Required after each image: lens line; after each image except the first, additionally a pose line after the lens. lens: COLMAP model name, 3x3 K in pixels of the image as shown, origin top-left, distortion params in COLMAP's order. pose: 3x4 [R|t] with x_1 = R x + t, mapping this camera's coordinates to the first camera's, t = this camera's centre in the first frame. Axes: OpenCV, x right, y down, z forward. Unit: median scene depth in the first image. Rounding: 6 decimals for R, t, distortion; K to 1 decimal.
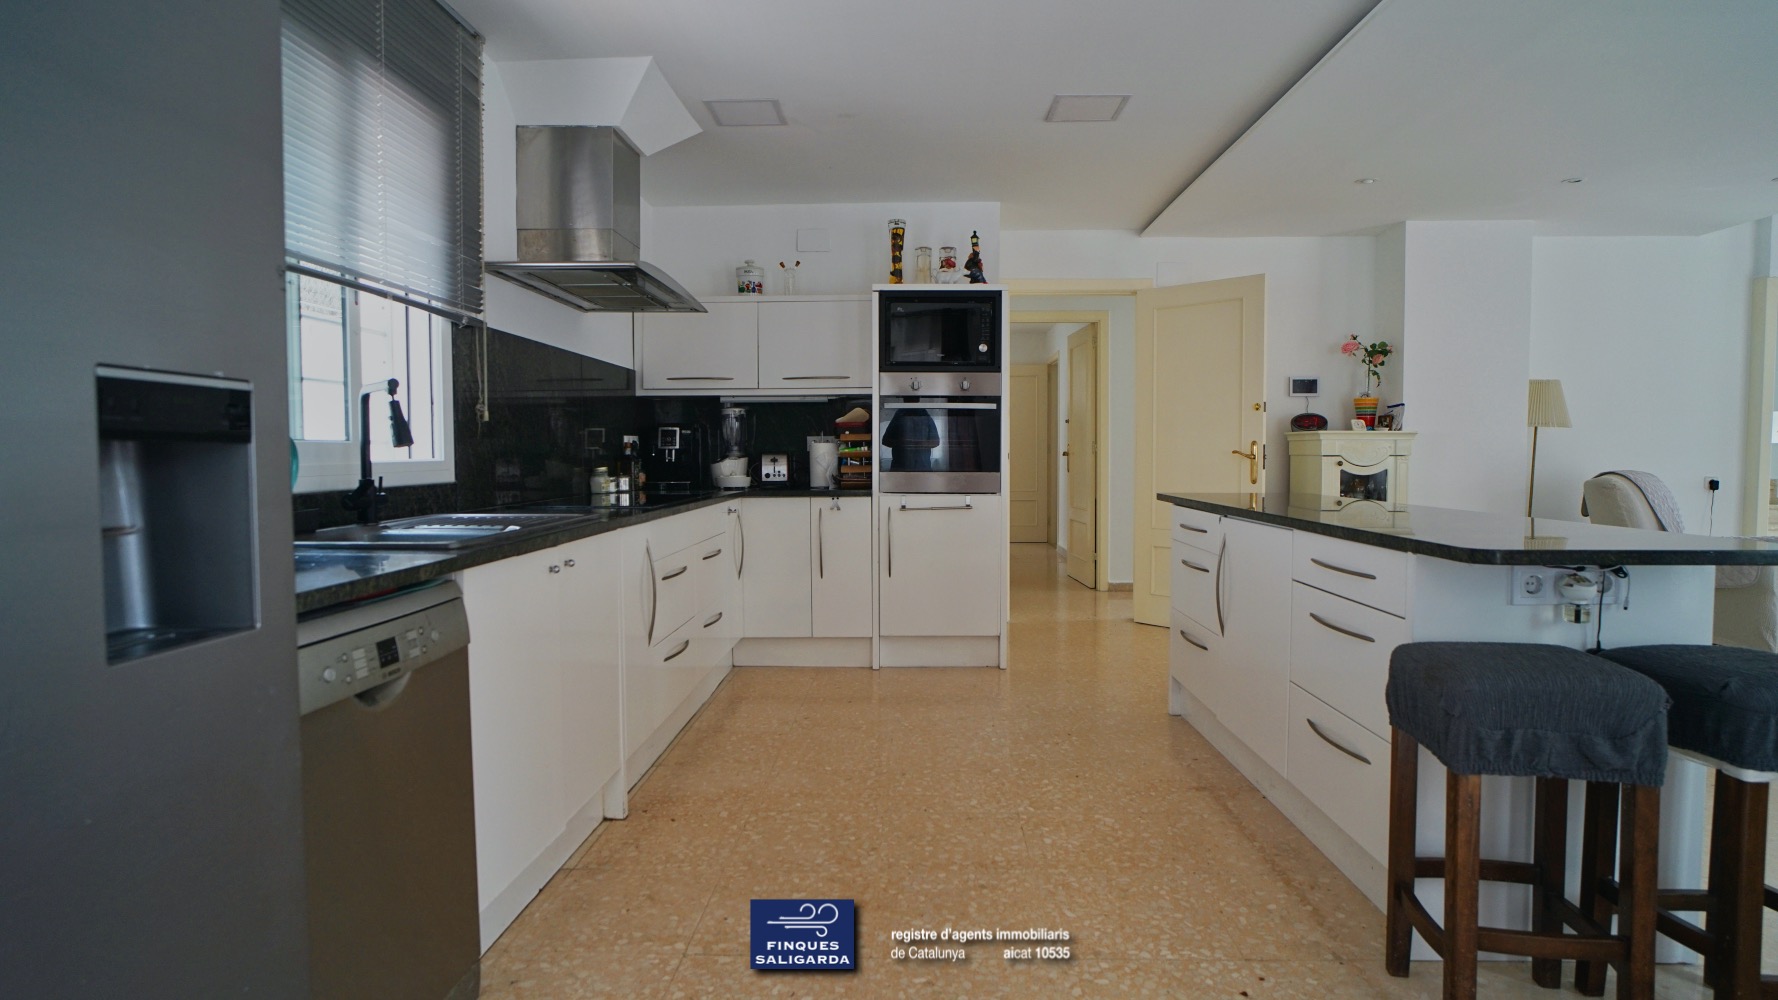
lens RADIAL K [[909.3, 0, 884.4], [0, 909.3, 491.9], [0, 0, 1]] dist [-0.031947, 0.010815]
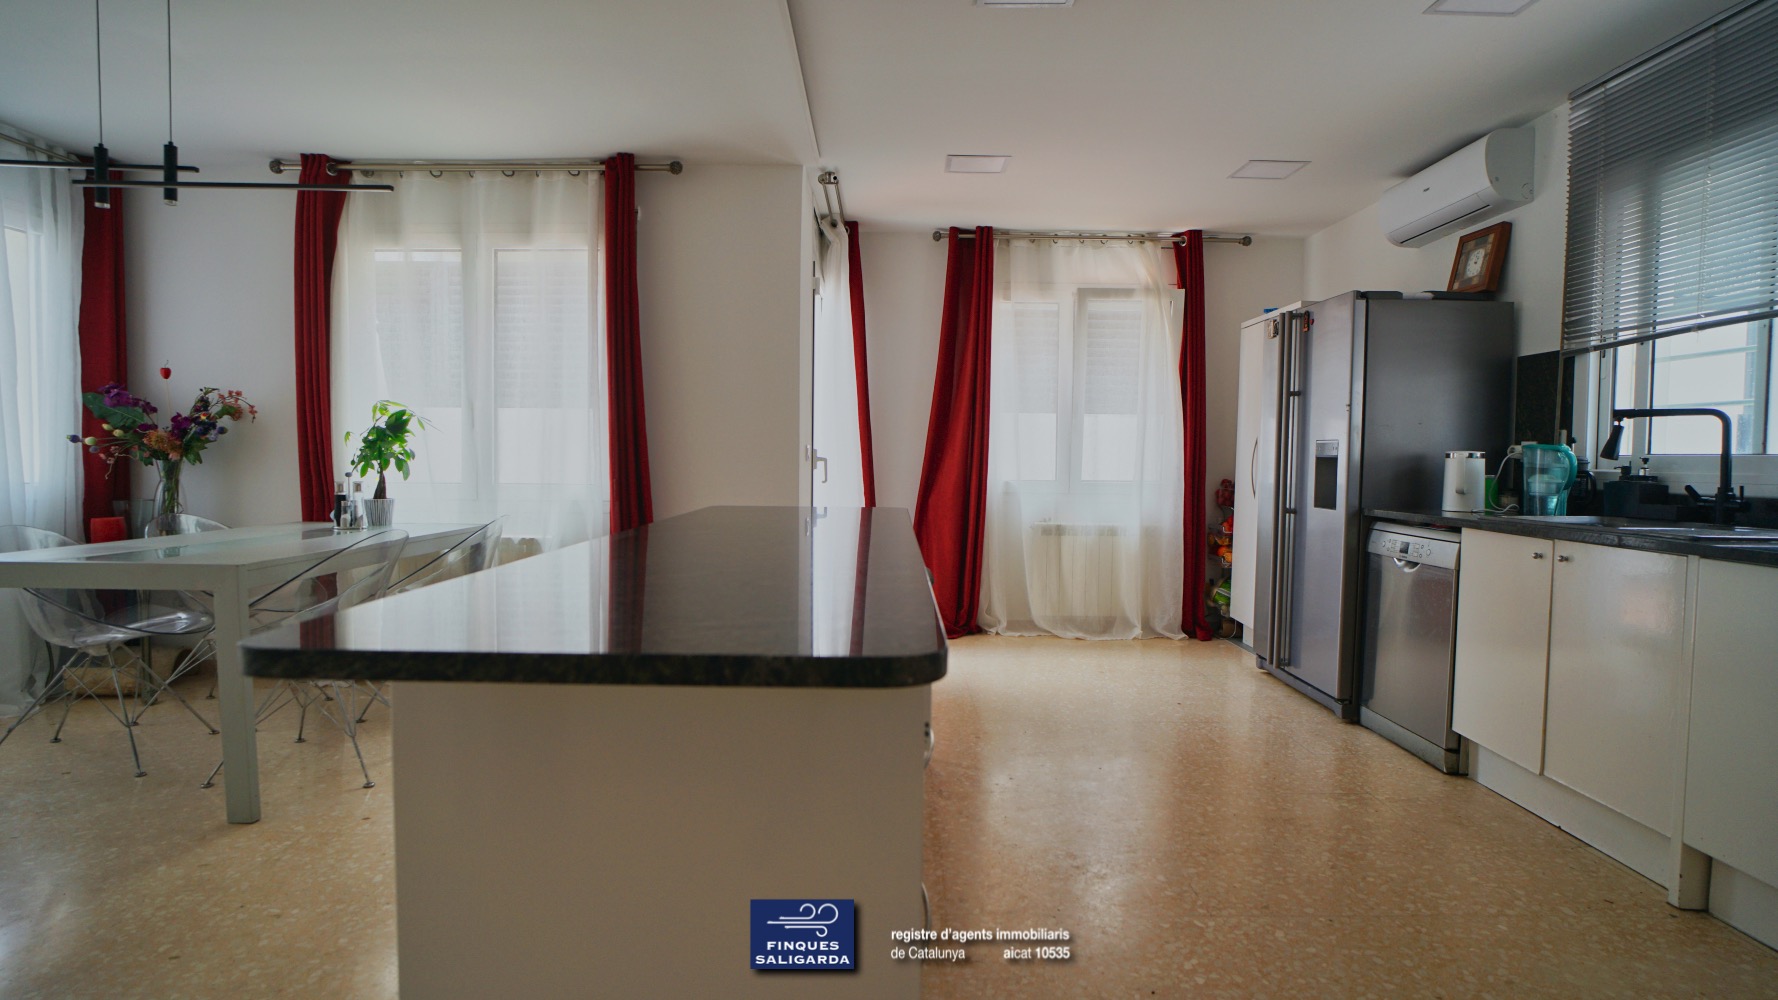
lens RADIAL K [[909.3, 0, 899.4], [0, 909.3, 498.7], [0, 0, 1]] dist [-0.031947, 0.010815]
pose [[-0.998686, -0.009288, -0.050392, 0.490957], [-0.013778, 0.995892, 0.089494, -0.077606], [0.049354, 0.090070, -0.994712, 1.843513]]
